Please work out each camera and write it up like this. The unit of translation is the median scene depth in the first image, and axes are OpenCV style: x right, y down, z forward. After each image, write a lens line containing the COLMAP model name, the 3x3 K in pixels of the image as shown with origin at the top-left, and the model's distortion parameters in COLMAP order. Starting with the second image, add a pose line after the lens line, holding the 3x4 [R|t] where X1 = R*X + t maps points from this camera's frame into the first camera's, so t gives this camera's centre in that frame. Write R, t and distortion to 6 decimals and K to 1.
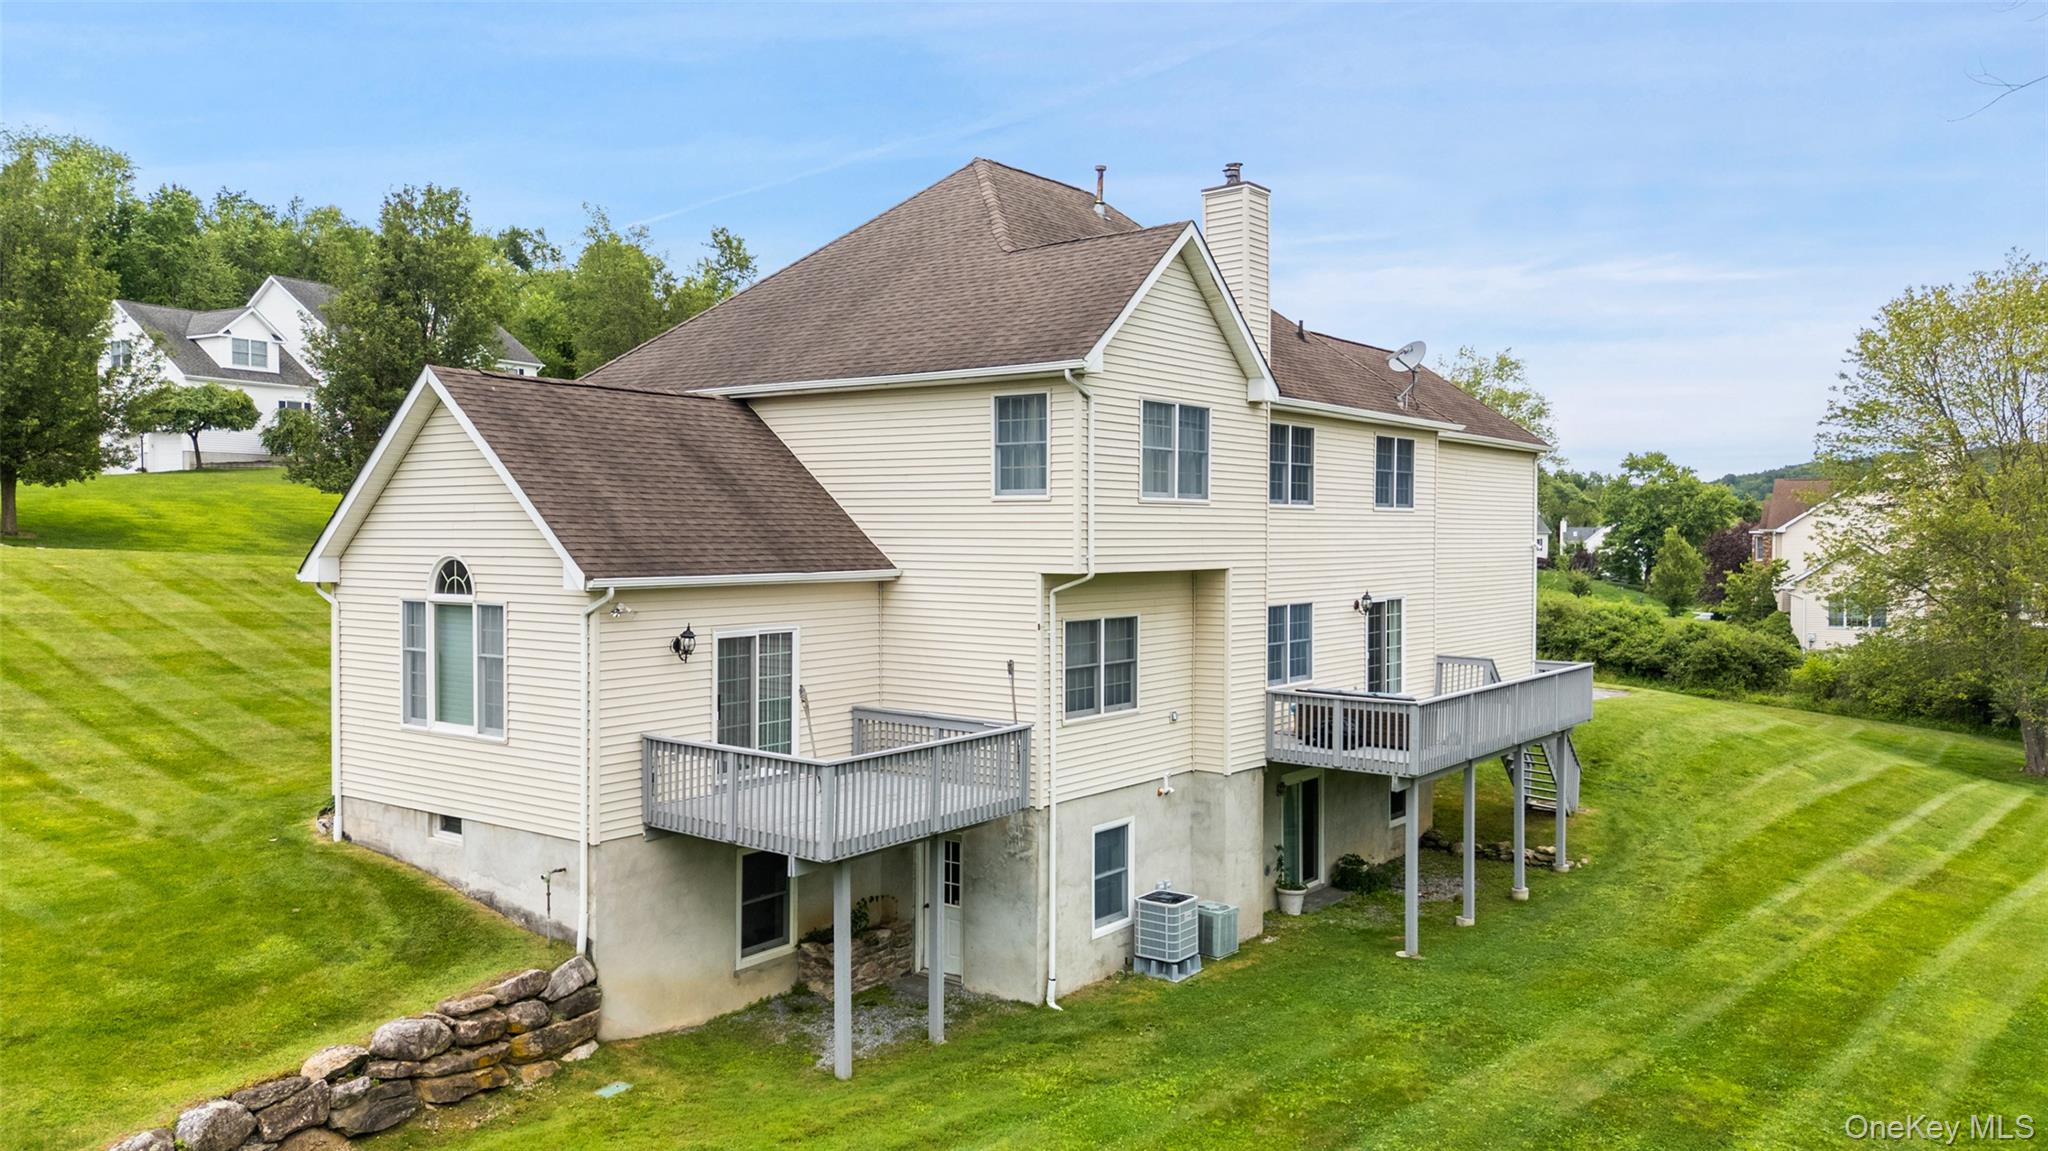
lens RADIAL K [[1482.8, 0, 1042.5], [0, 1482.8, 568.8], [0, 0, 1]] dist [0.056786, -0.055524]
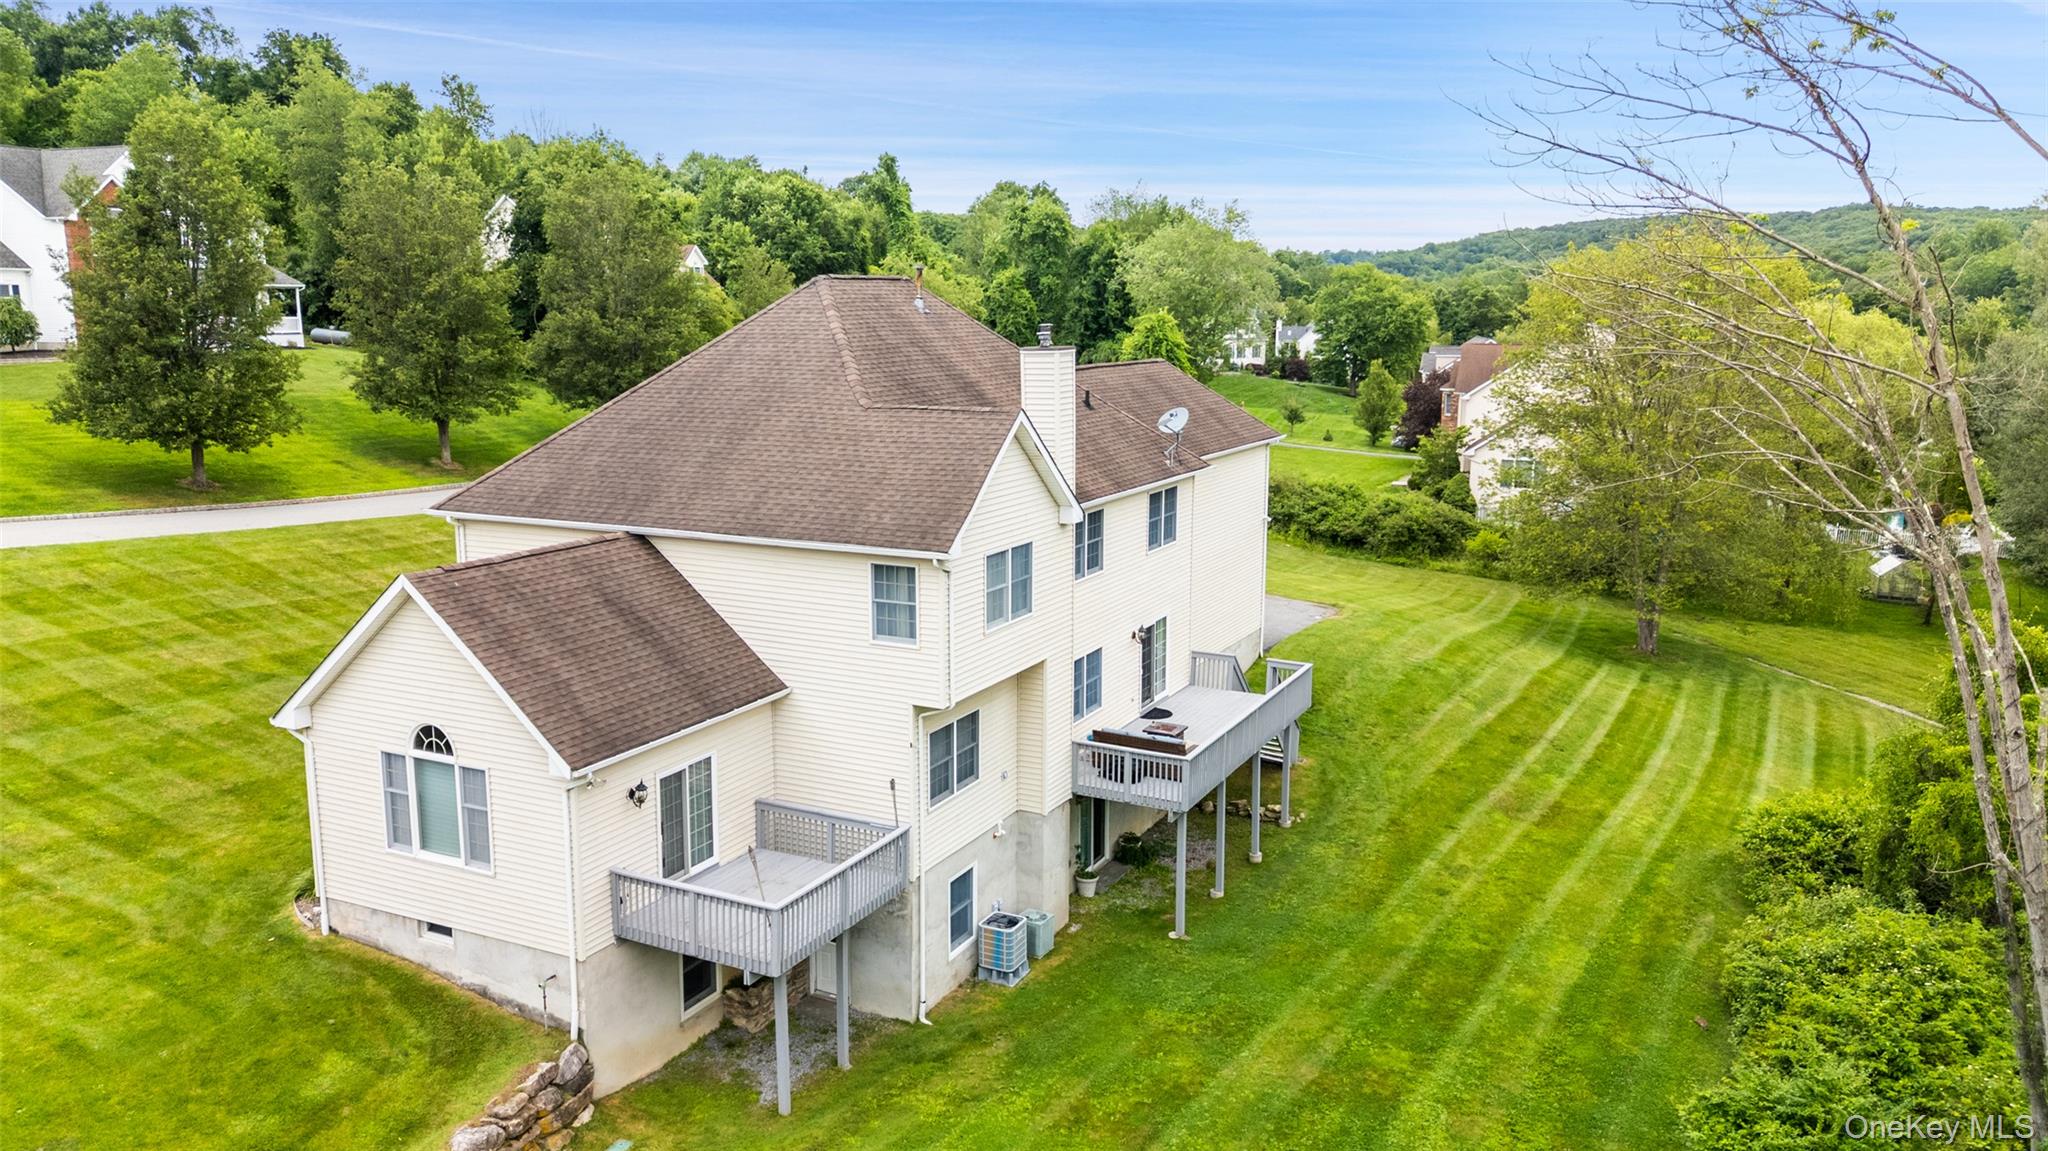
lens RADIAL K [[1482.8, 0, 1042.5], [0, 1482.8, 568.8], [0, 0, 1]] dist [0.056786, -0.055524]
pose [[0.983522, -0.028808, 0.178478, -0.108908], [0.000992, 0.988067, 0.154019, -0.292821], [-0.180785, -0.151304, 0.971815, -0.232646]]
